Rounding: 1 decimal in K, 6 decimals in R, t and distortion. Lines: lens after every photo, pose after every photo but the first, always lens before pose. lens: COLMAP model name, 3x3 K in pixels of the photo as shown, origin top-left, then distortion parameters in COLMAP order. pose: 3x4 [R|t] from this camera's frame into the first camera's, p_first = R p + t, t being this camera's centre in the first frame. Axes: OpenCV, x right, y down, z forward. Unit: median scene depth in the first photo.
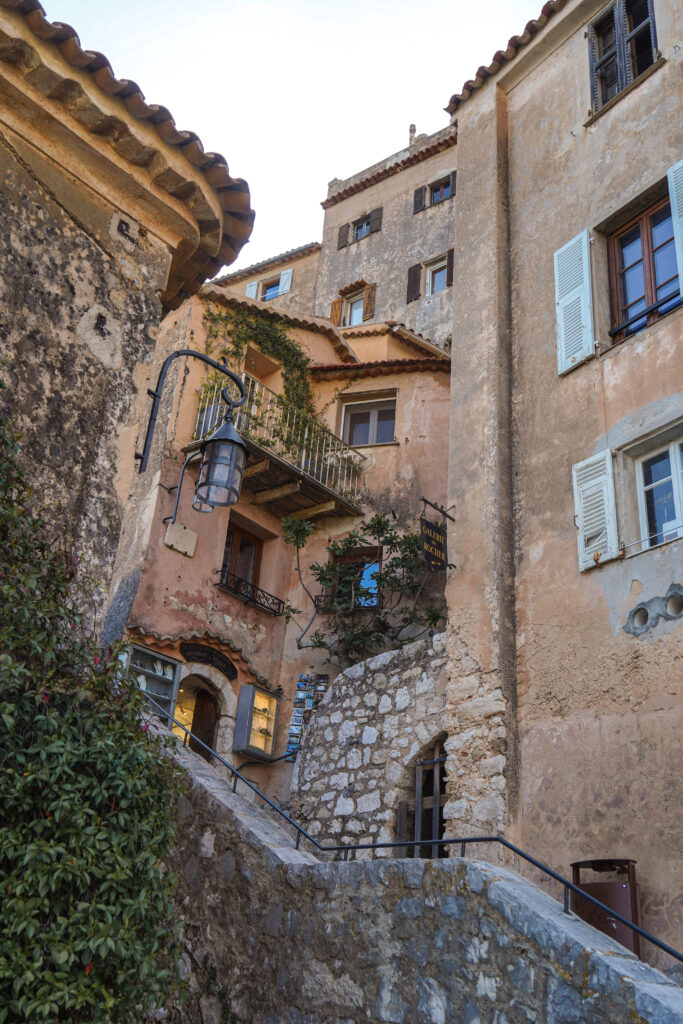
lens RADIAL K [[989.4, 0, 341.5], [0, 989.4, 514.3], [0, 0, 1]] dist [-0.007521, 0.000000]
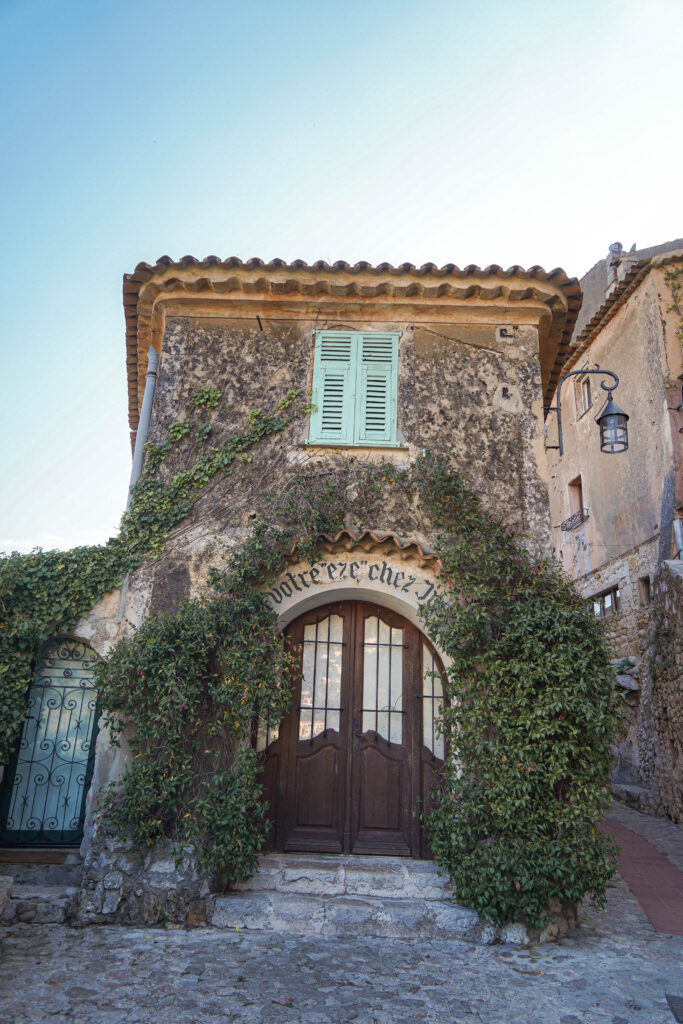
lens RADIAL K [[685.1, 0, 342.5], [0, 685.1, 509.7], [0, 0, 1]] dist [-0.003249, -0.000306]
pose [[0.656708, -0.288456, -0.696798, 0.401588], [0.357848, 0.932505, -0.048774, -0.034667], [0.663837, -0.217317, 0.715607, -0.180670]]
